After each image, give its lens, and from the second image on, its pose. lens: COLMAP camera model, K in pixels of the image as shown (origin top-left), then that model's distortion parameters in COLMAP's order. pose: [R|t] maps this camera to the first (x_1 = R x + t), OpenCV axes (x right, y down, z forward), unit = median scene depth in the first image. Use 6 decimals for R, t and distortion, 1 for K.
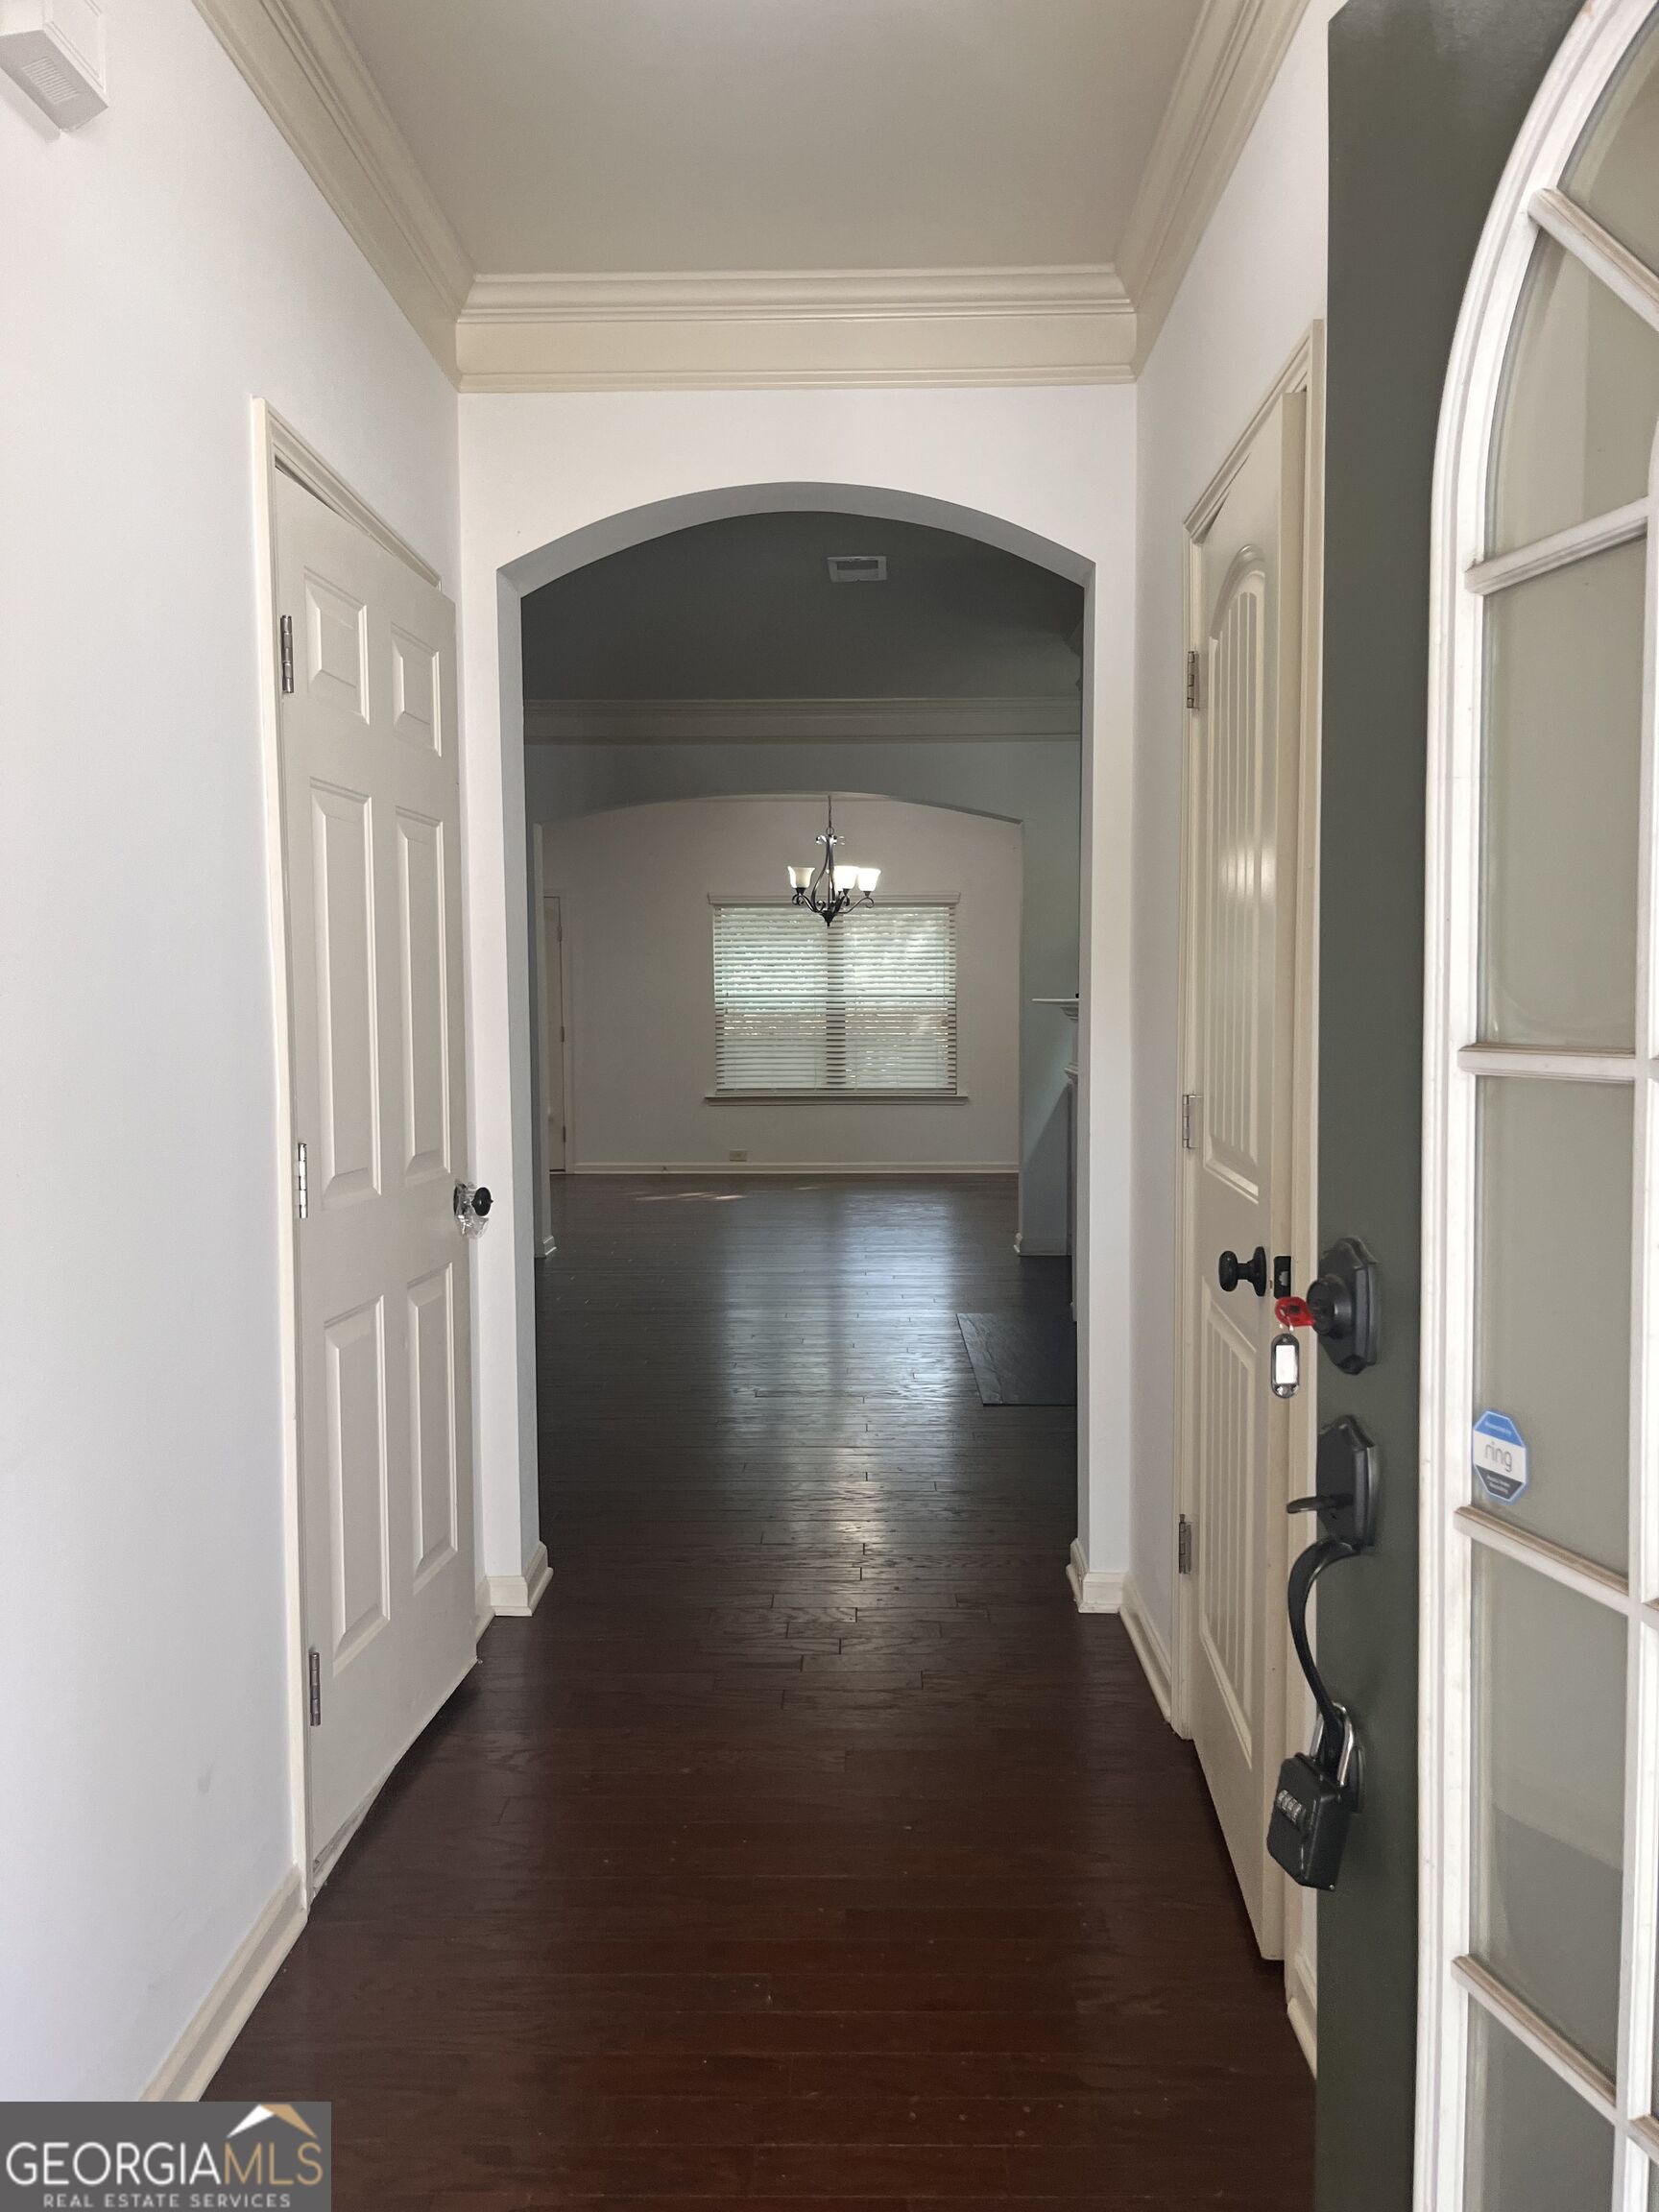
lens RADIAL K [[1681.6, 0, 837.7], [0, 1681.6, 1108.4], [0, 0, 1]] dist [0.063135, -0.085244]
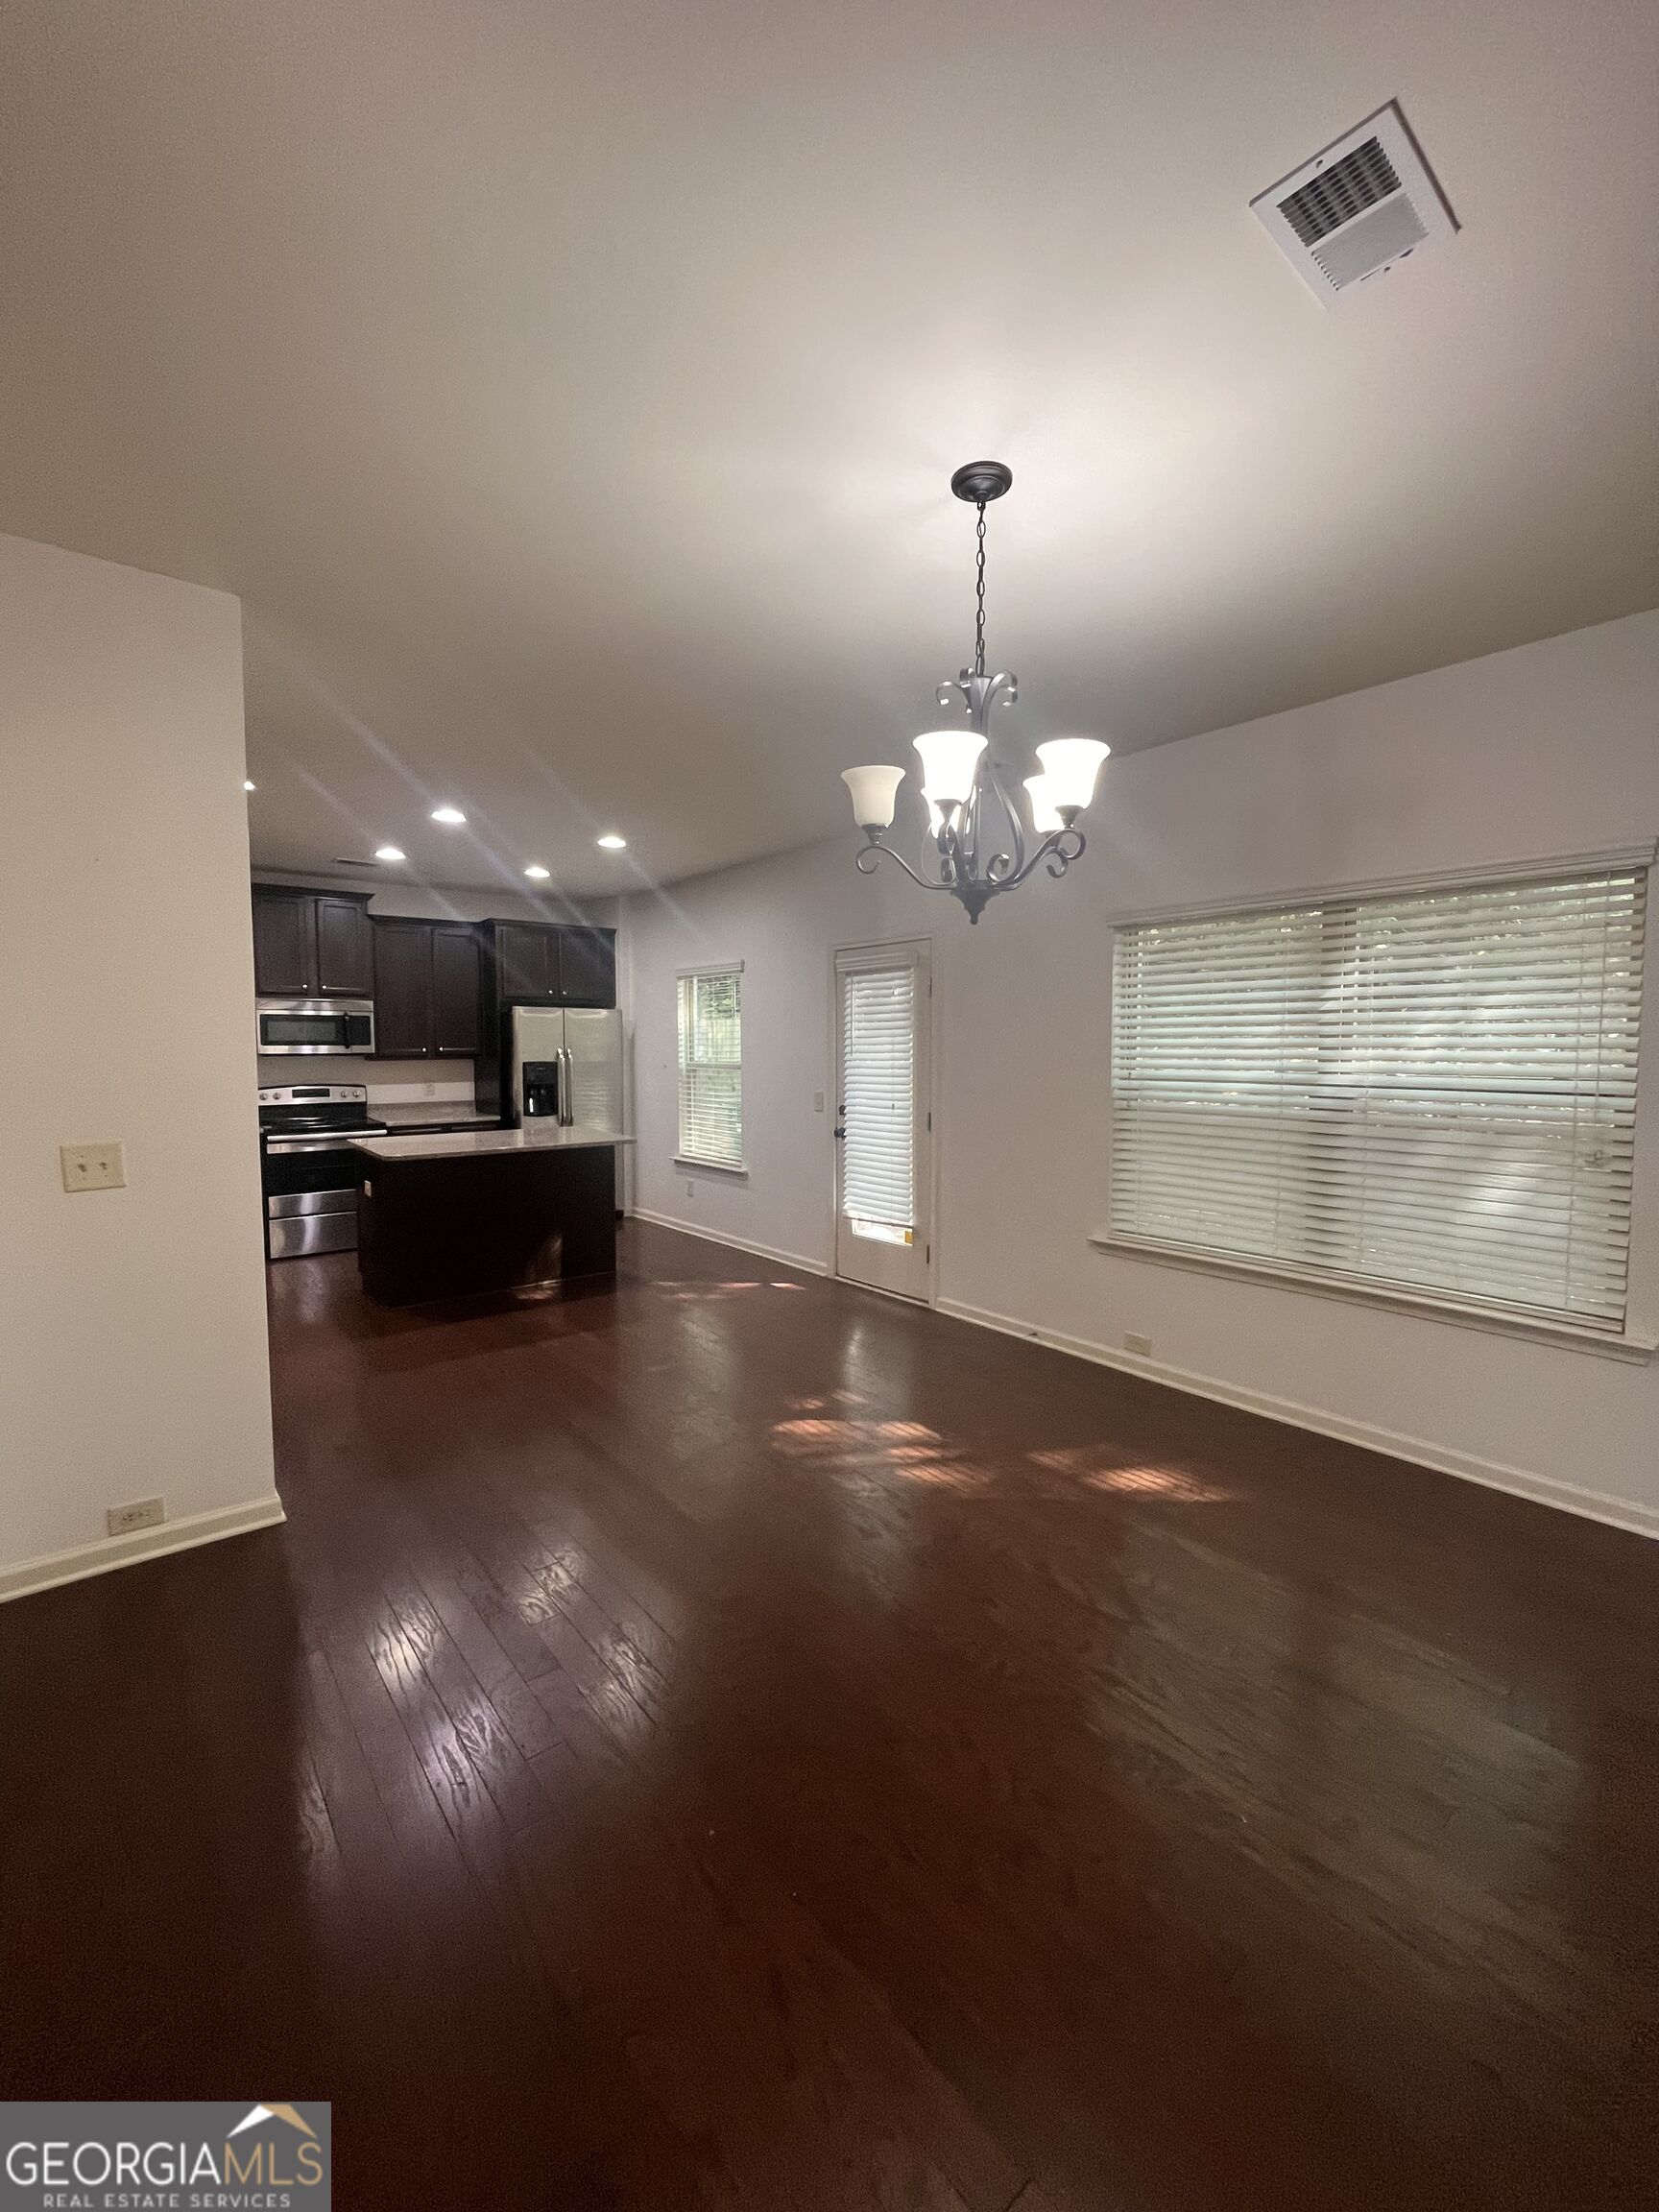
lens RADIAL K [[894.4, 0, 830.7], [0, 894.4, 1098.7], [0, 0, 1]] dist [0.000335, -0.001796]
pose [[0.652127, 0.048822, -0.756536, 0.111708], [-0.050685, 0.998499, 0.020747, -0.063265], [0.756413, 0.024815, 0.653623, 0.744838]]
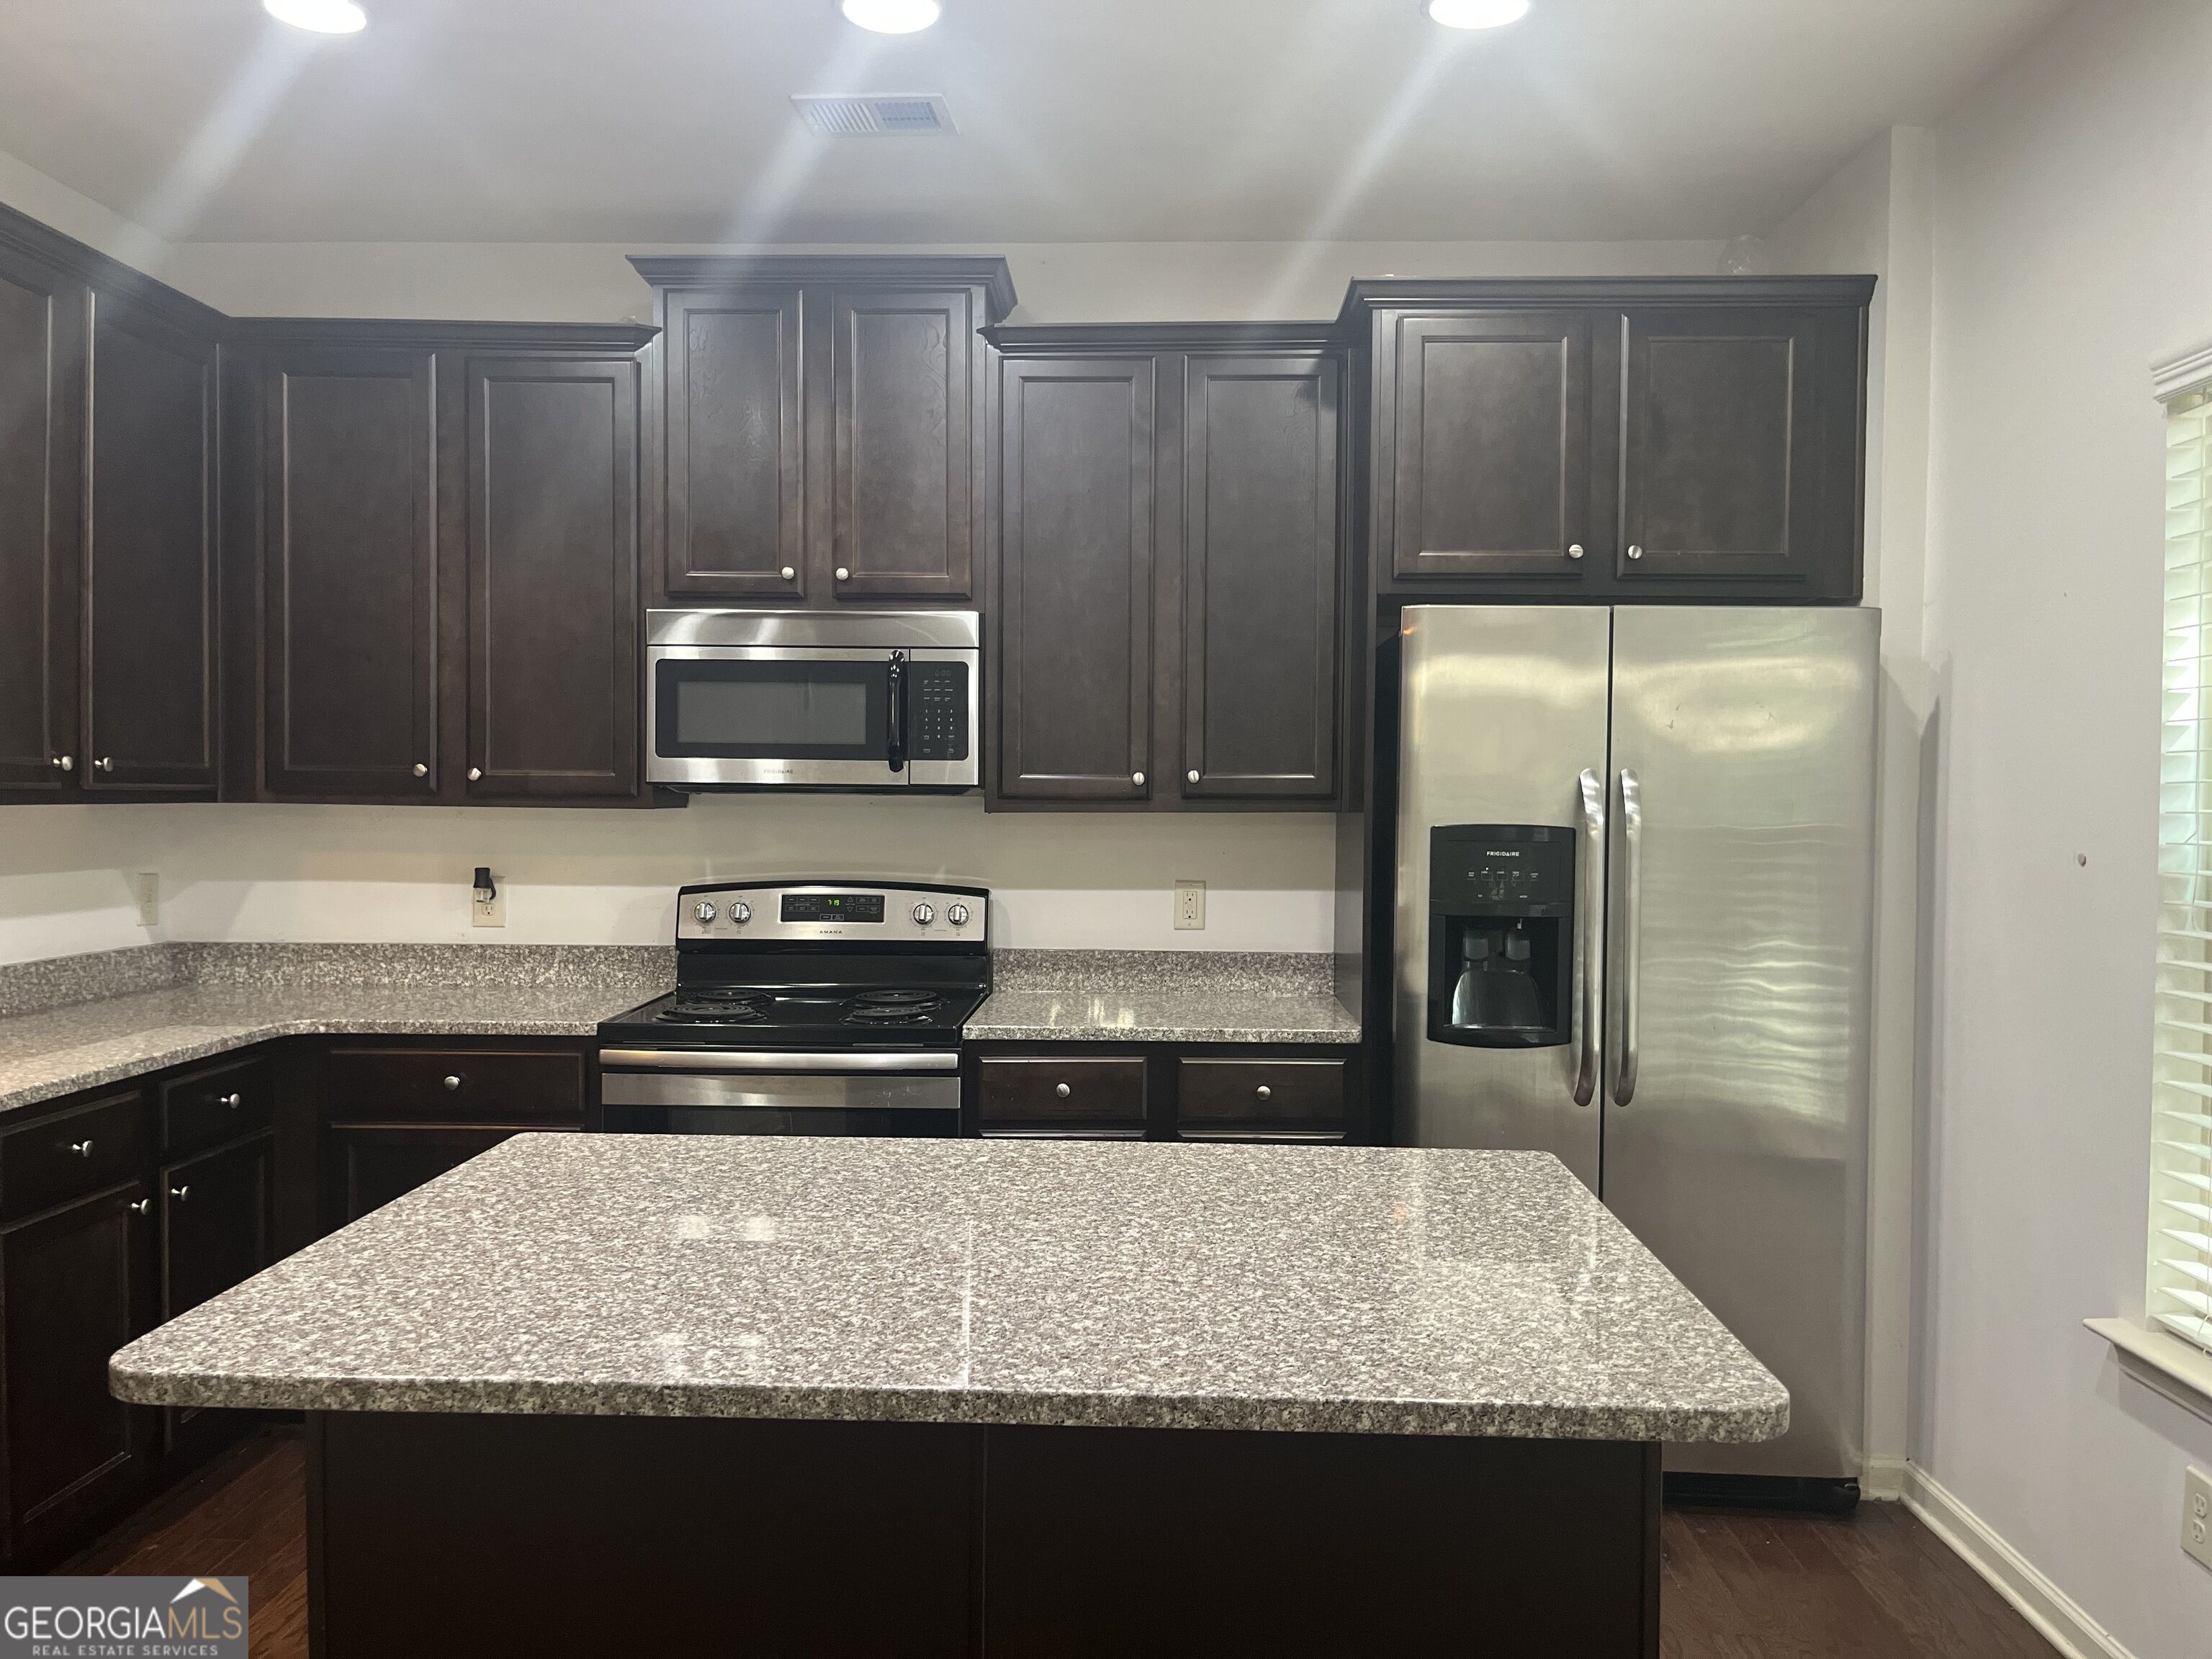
lens RADIAL K [[1681.6, 0, 1120.2], [0, 1681.6, 831.0], [0, 0, 1]] dist [0.063135, -0.085244]
pose [[-0.007641, 0.027508, -0.999592, -0.178404], [-0.072413, 0.996982, 0.027990, -0.067879], [0.997345, 0.072598, -0.005626, 0.919995]]
